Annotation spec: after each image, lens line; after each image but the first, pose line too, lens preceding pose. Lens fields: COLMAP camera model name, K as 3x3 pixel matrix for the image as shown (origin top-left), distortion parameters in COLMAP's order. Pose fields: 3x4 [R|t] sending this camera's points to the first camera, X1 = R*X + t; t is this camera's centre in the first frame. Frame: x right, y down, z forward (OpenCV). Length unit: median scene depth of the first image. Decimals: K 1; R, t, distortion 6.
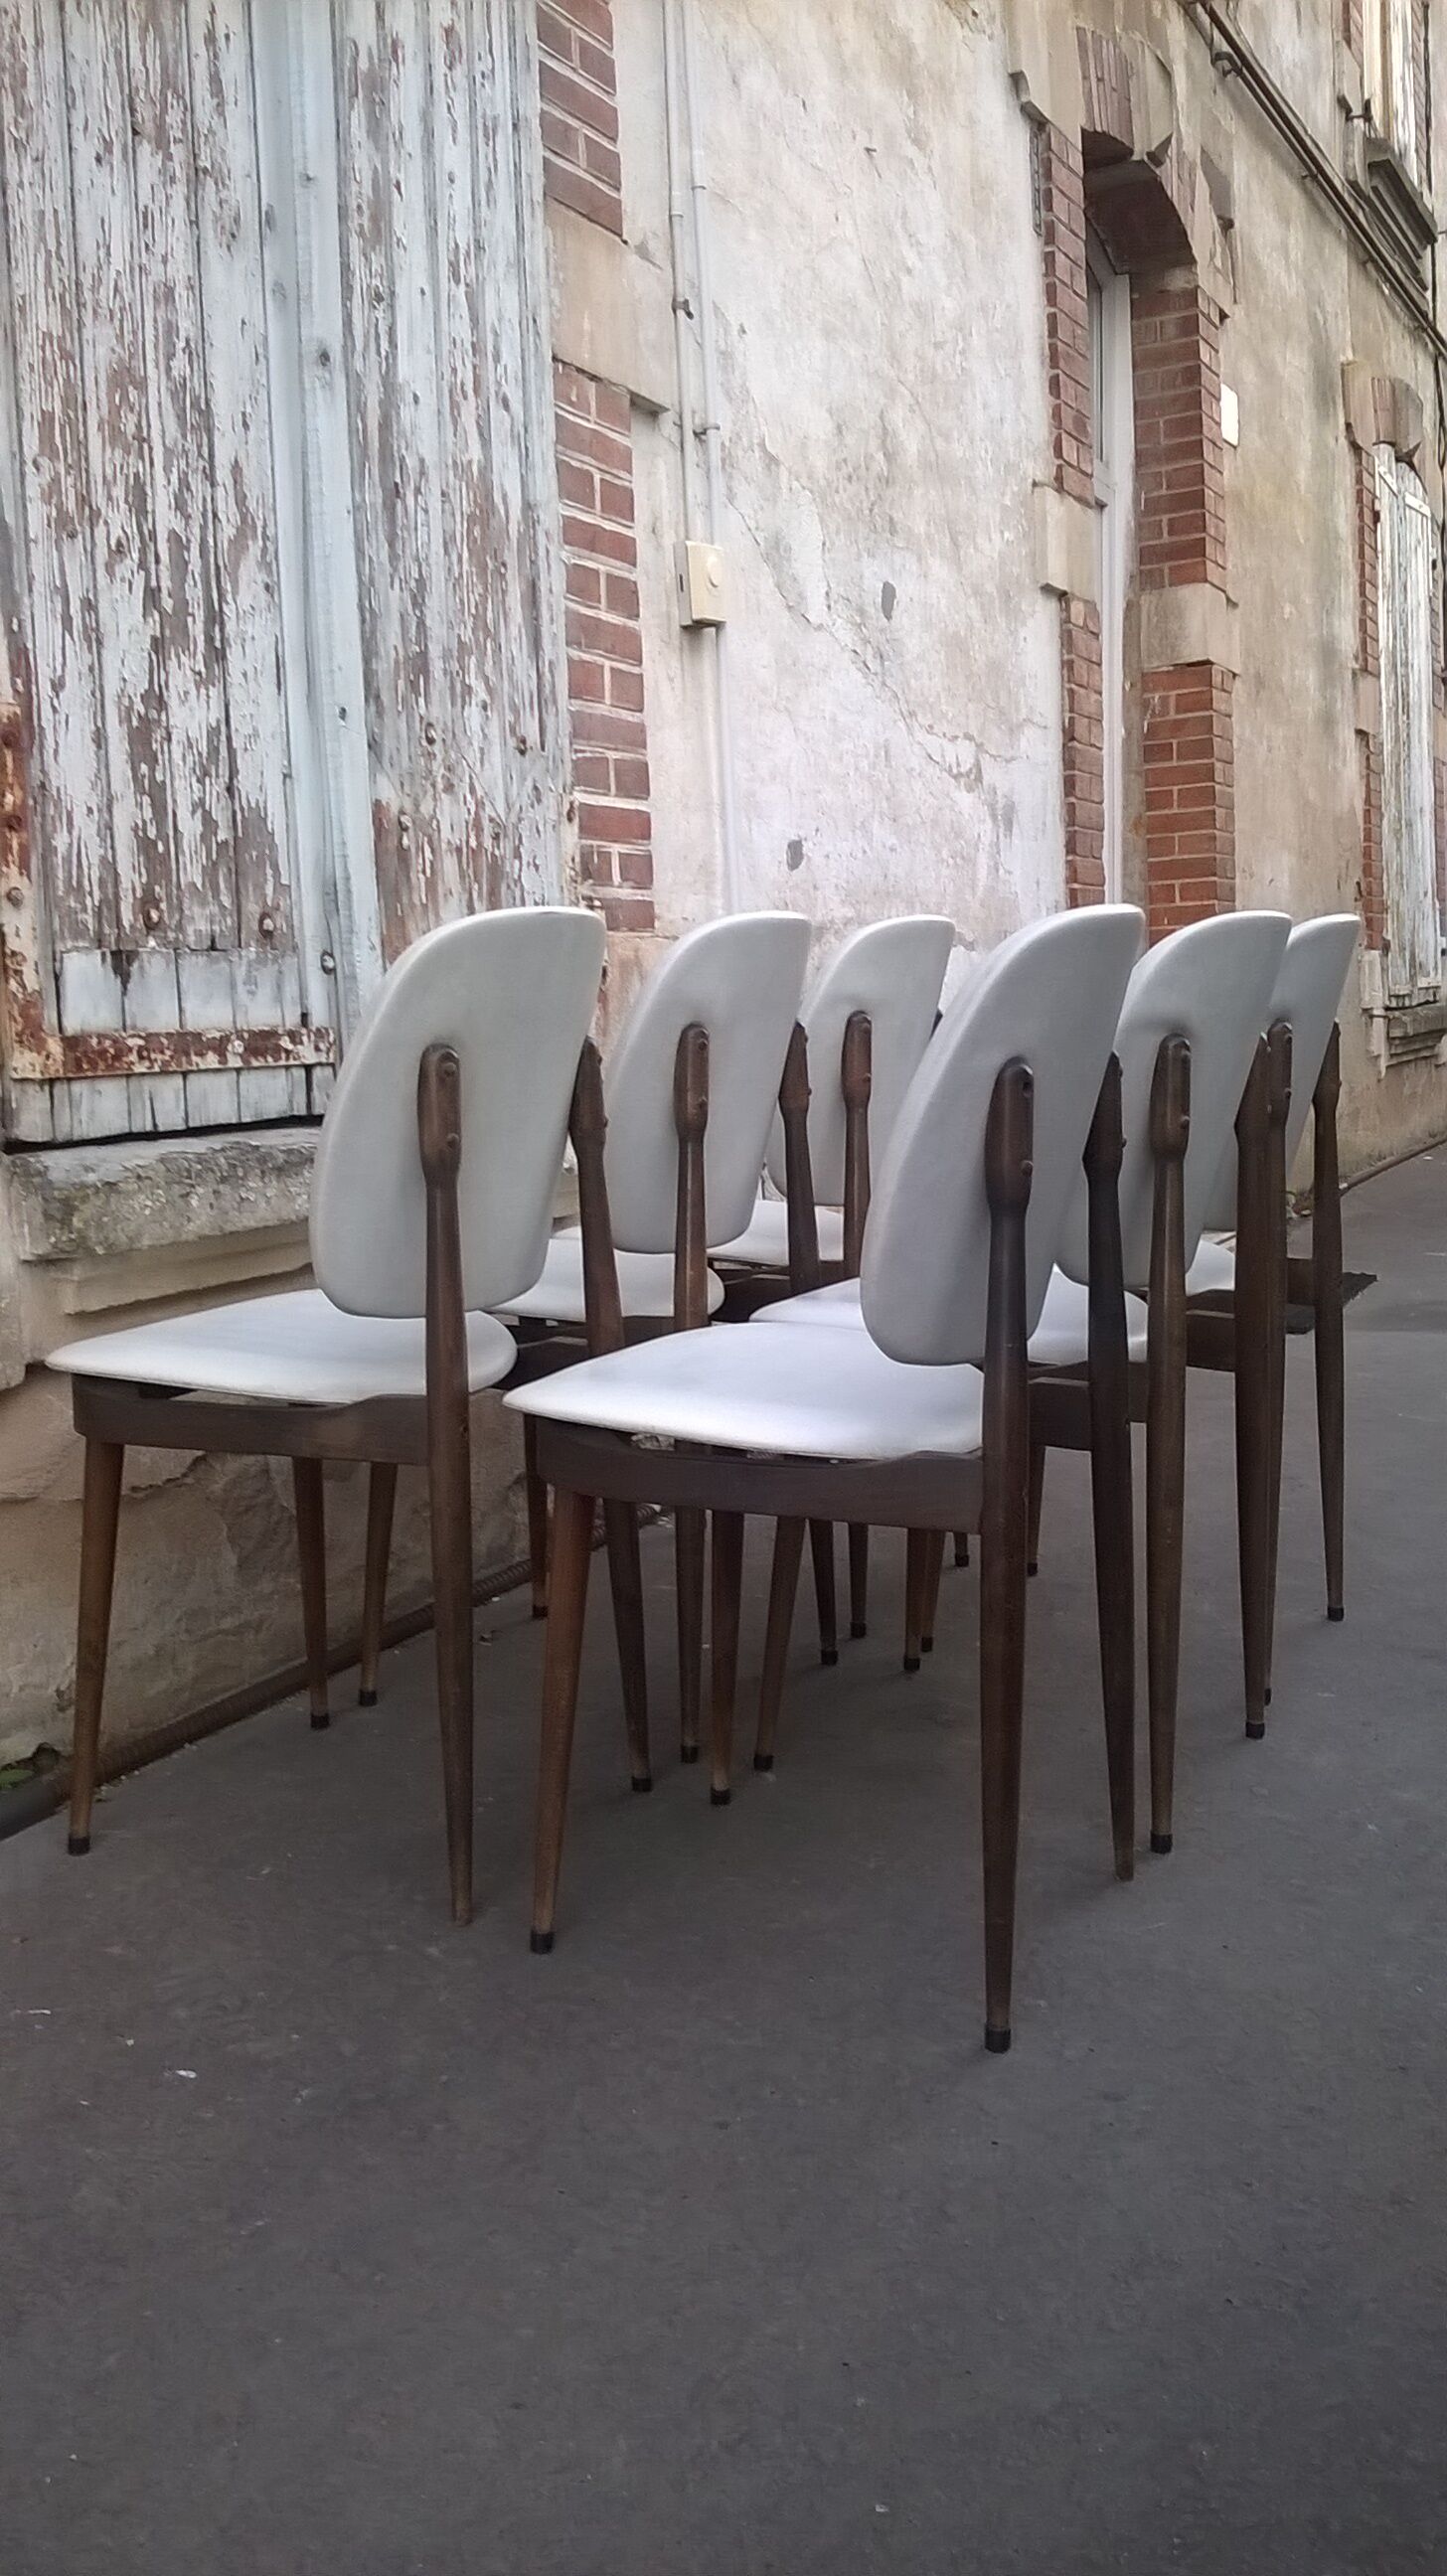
lens RADIAL K [[2277.7, 0, 708.7], [0, 2277.7, 1326.9], [0, 0, 1]] dist [0.028896, -0.149267]
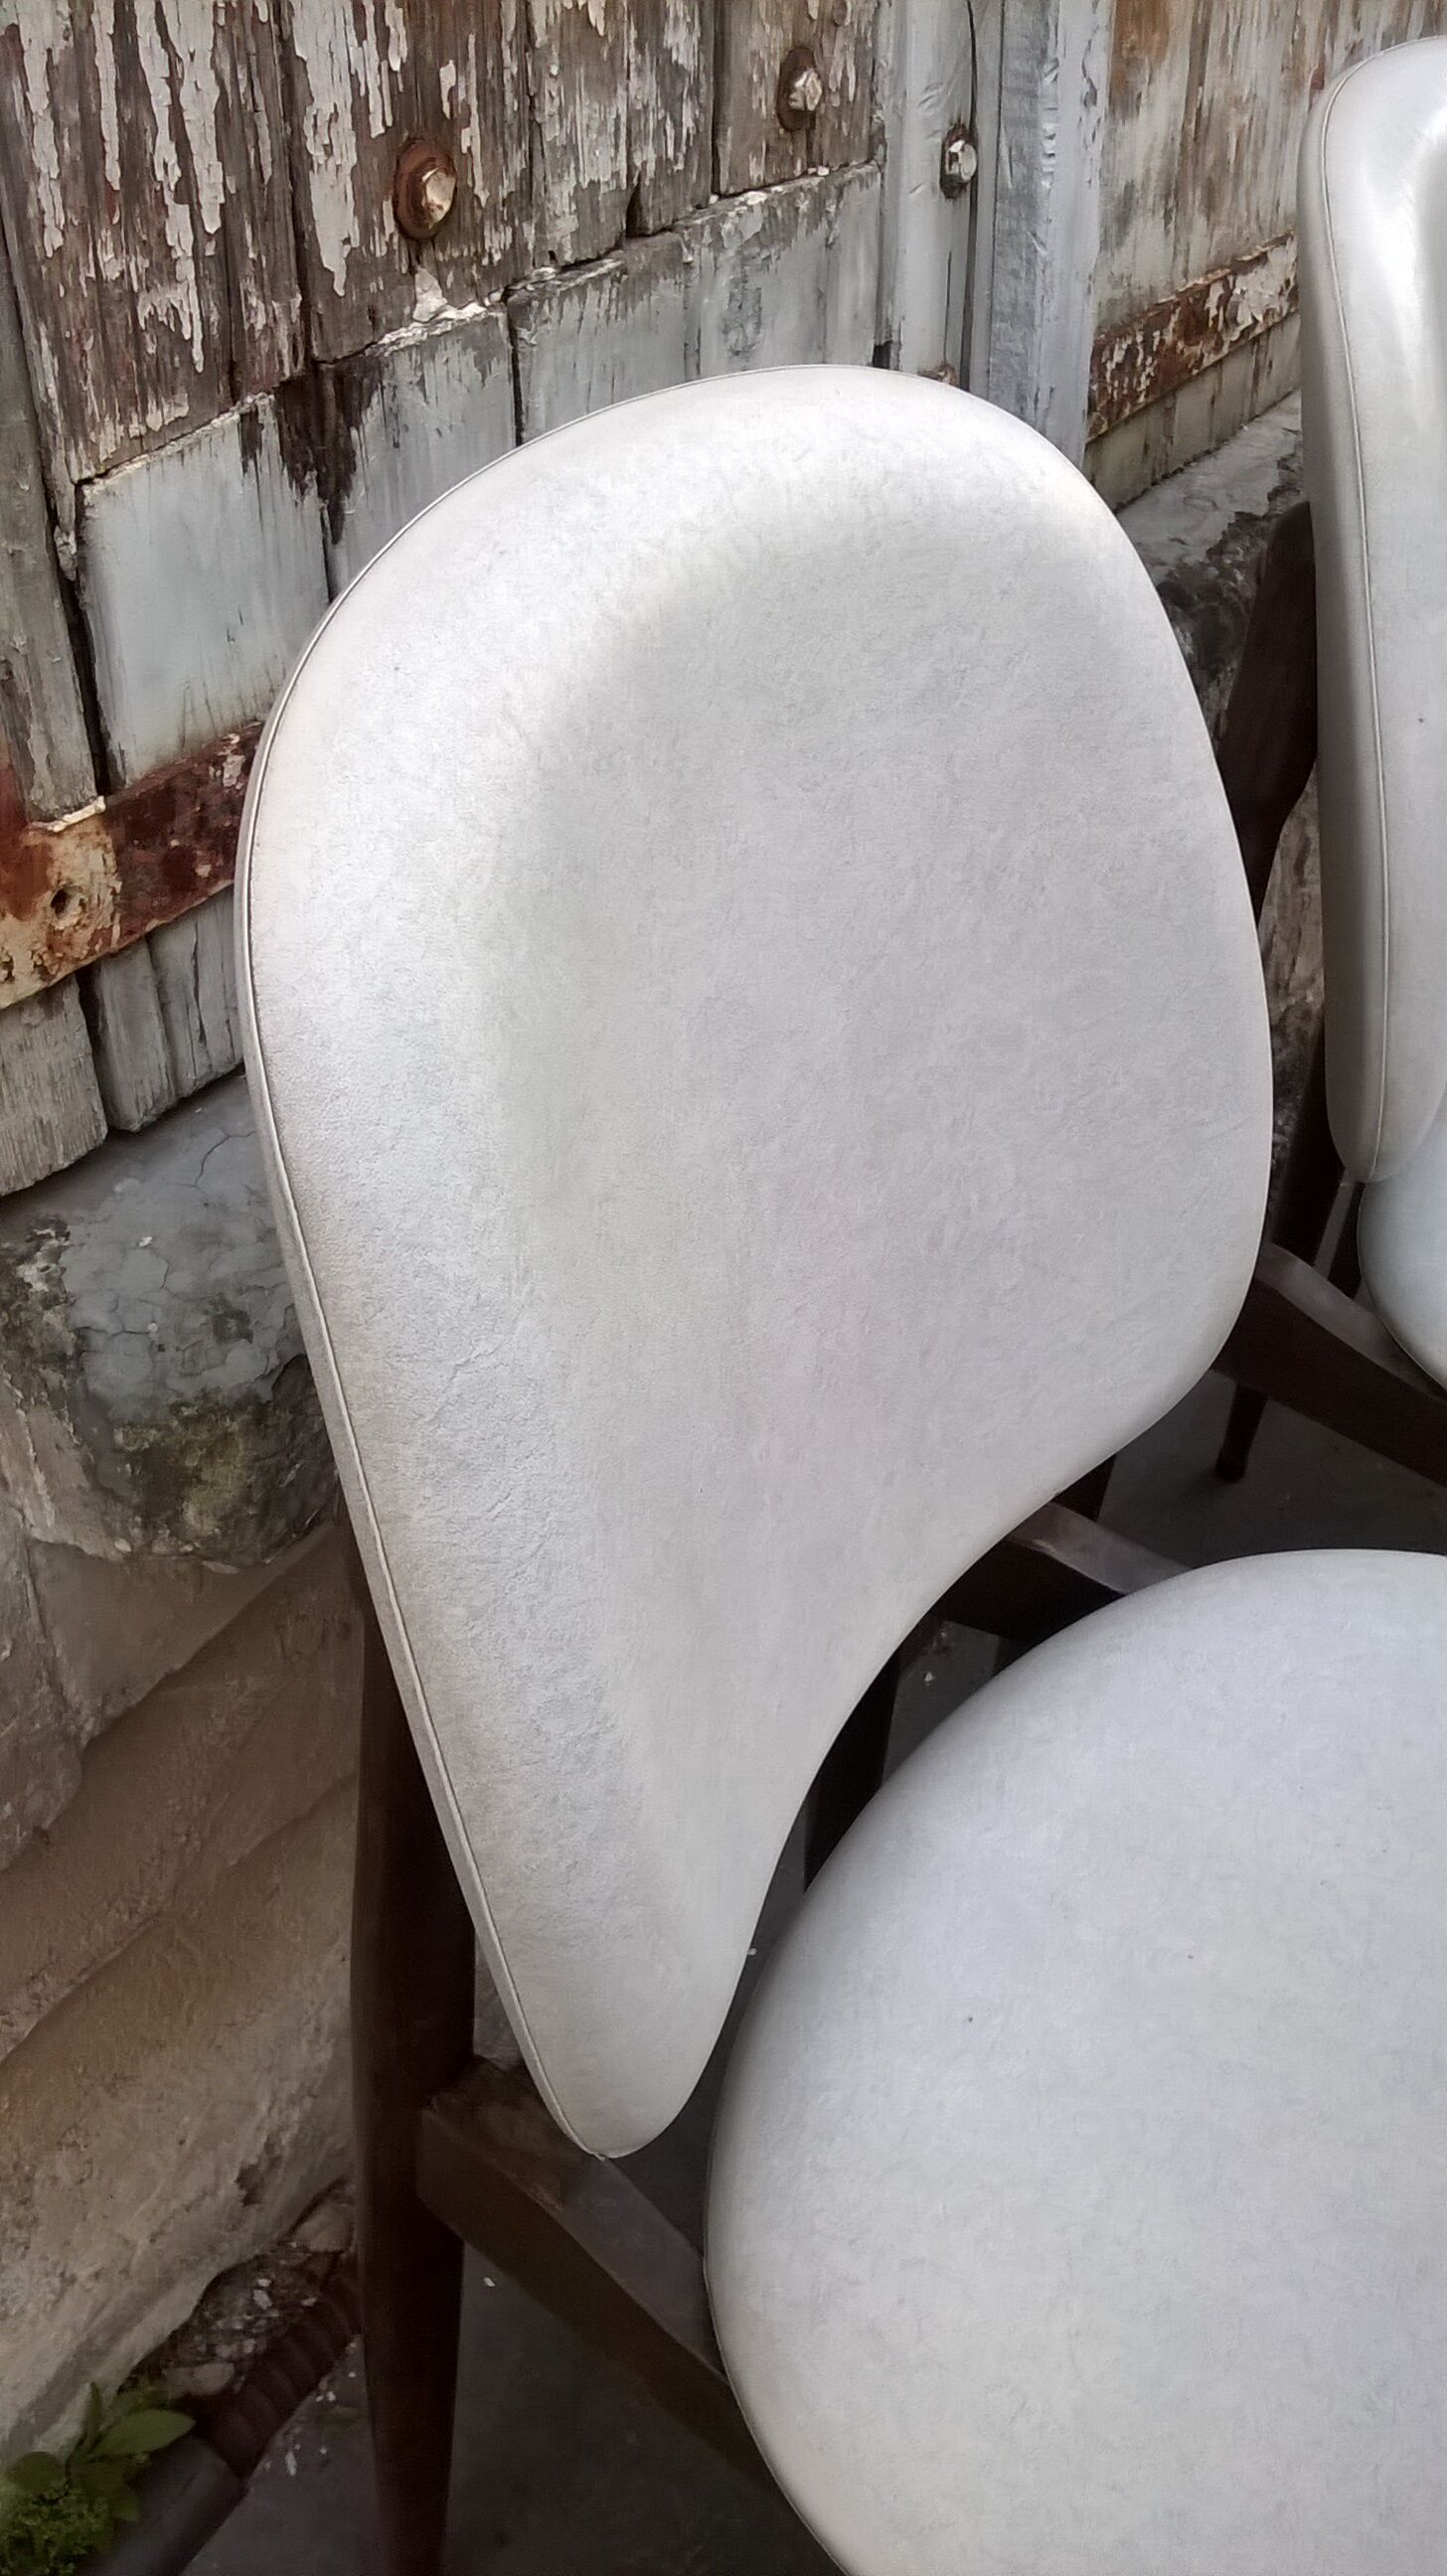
lens RADIAL K [[2277.7, 0, 705.1], [0, 2277.7, 1290.7], [0, 0, 1]] dist [0.028896, -0.149267]
pose [[0.989990, 0.110856, -0.087354, -0.166172], [-0.049581, 0.852642, 0.520137, -0.200407], [0.132142, -0.510600, 0.849604, 0.678475]]
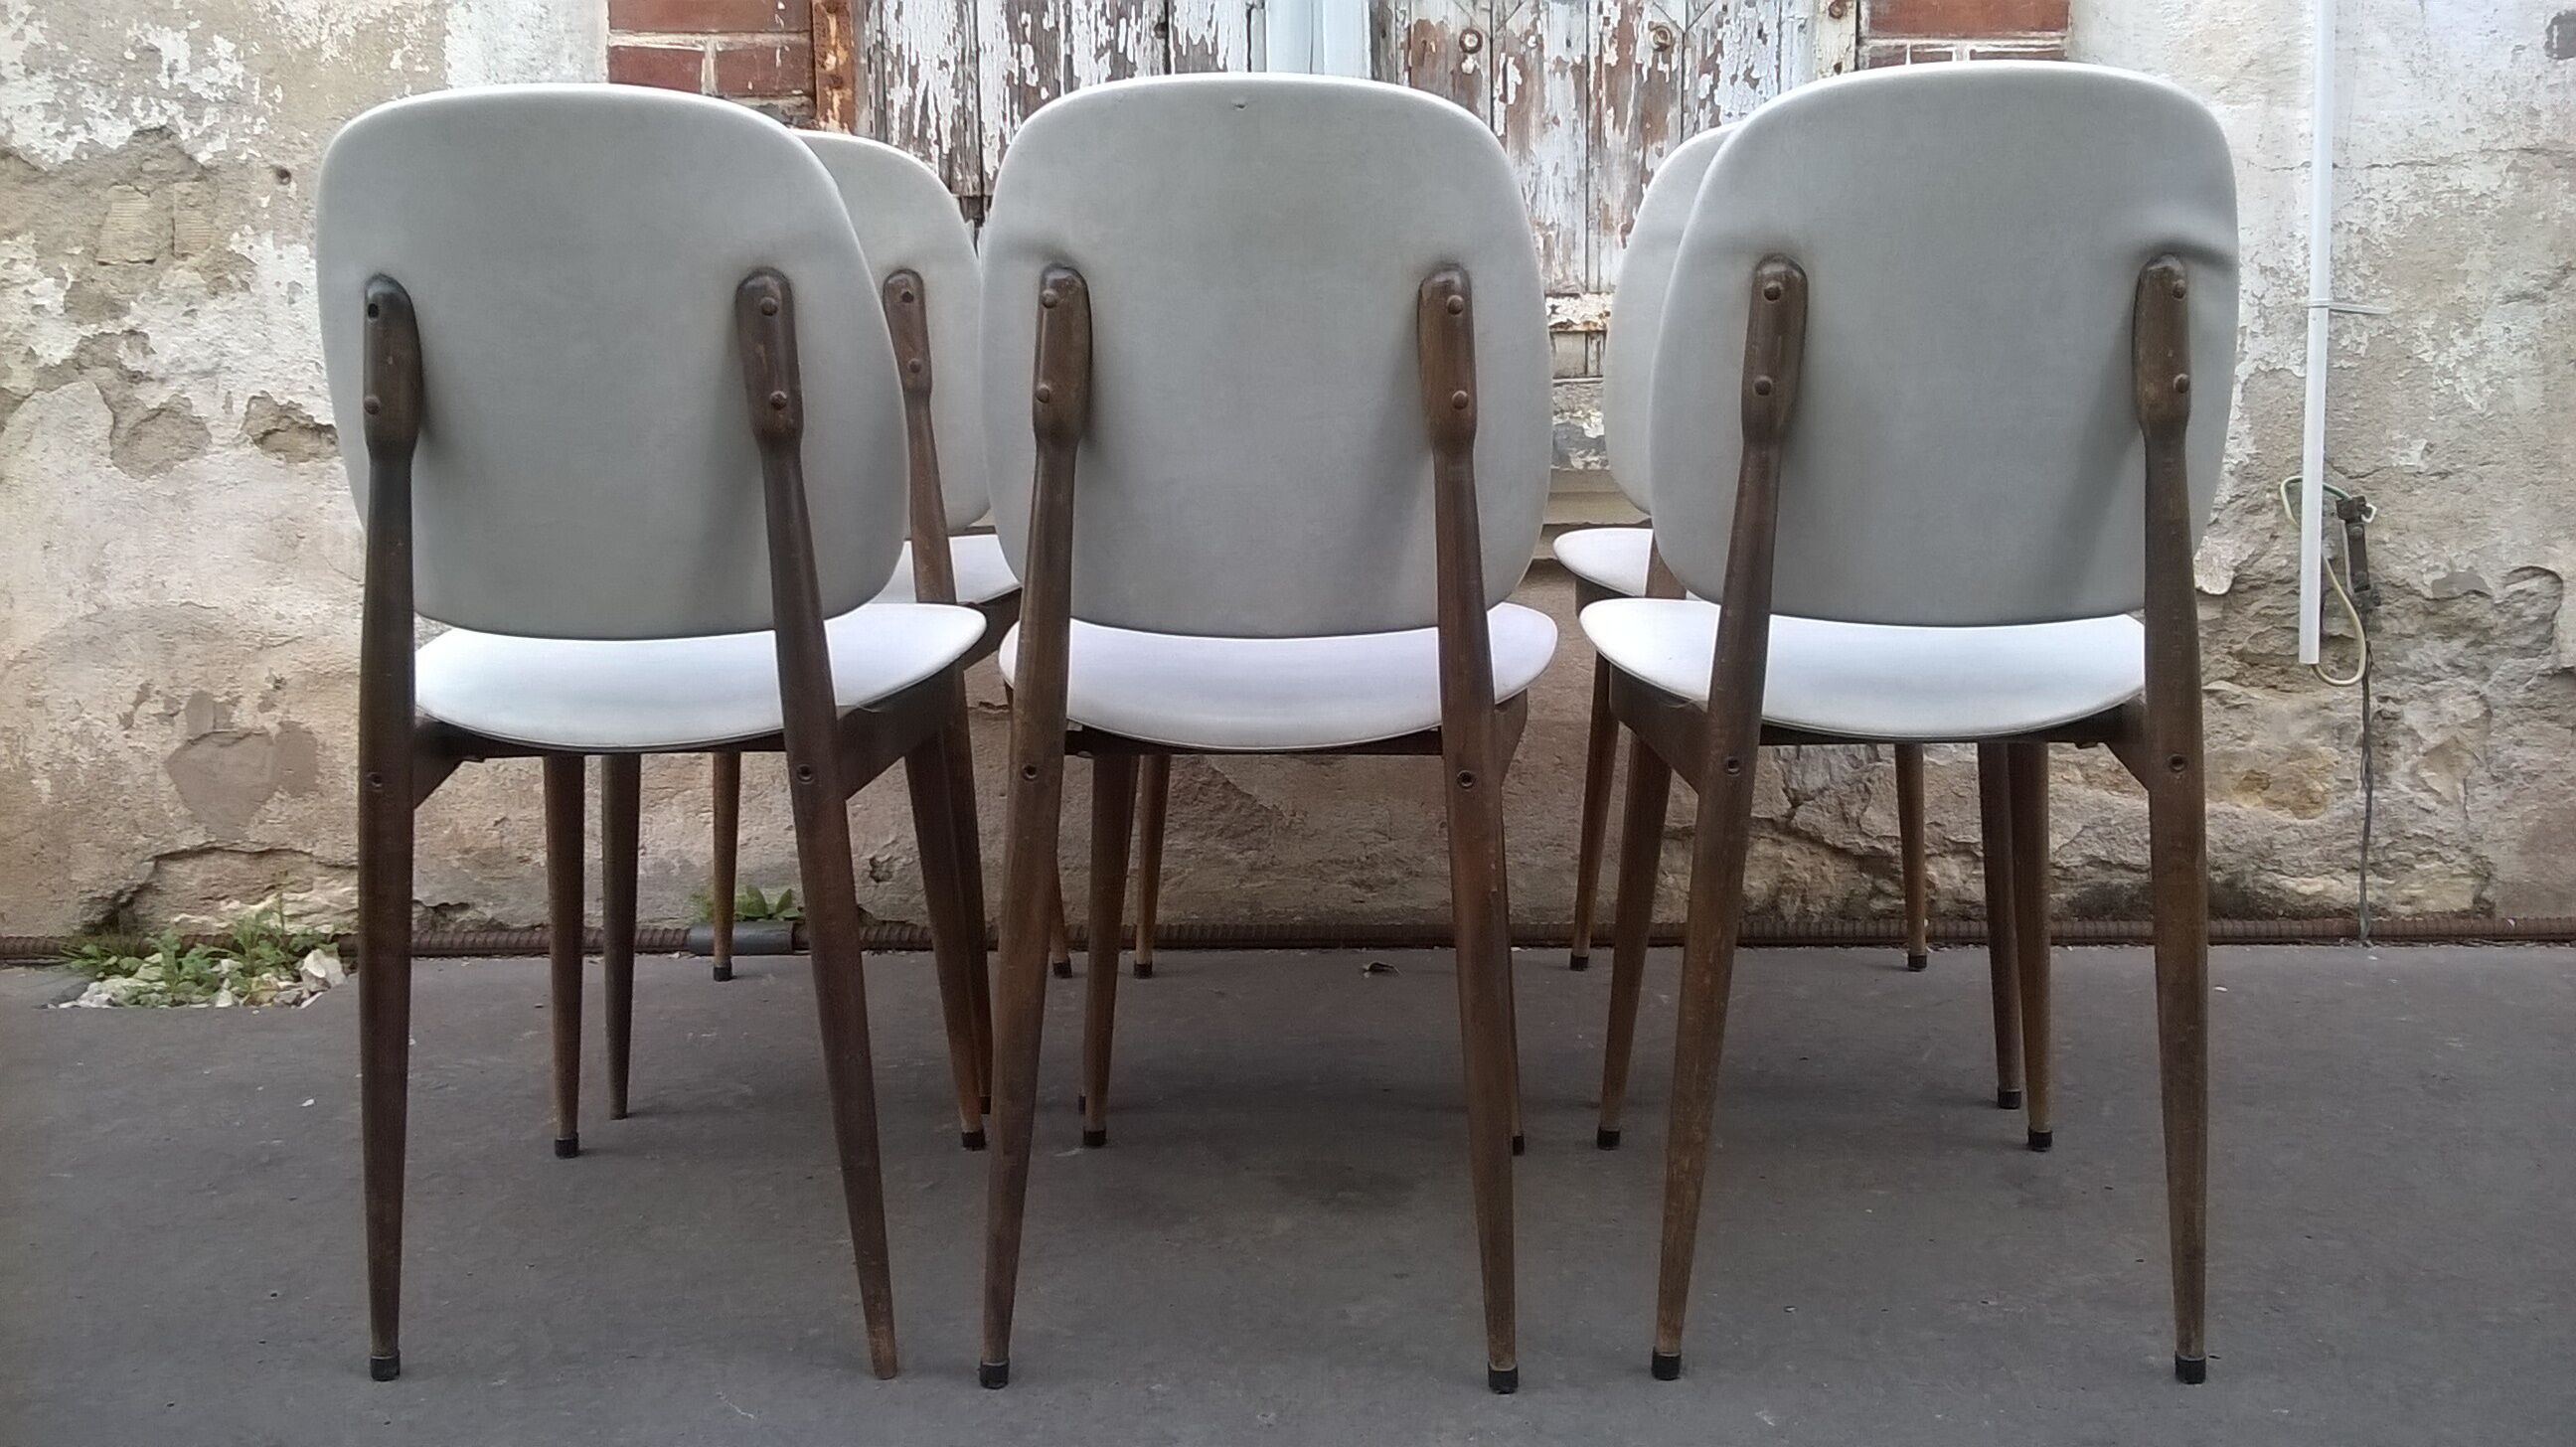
lens RADIAL K [[2277.7, 0, 1281.2], [0, 2277.7, 746.9], [0, 0, 1]] dist [0.028896, -0.149267]
pose [[0.426083, 0.177433, -0.887114, 0.736448], [-0.138627, 0.981803, 0.129789, -0.066069], [0.894000, 0.067677, 0.442927, 0.629914]]
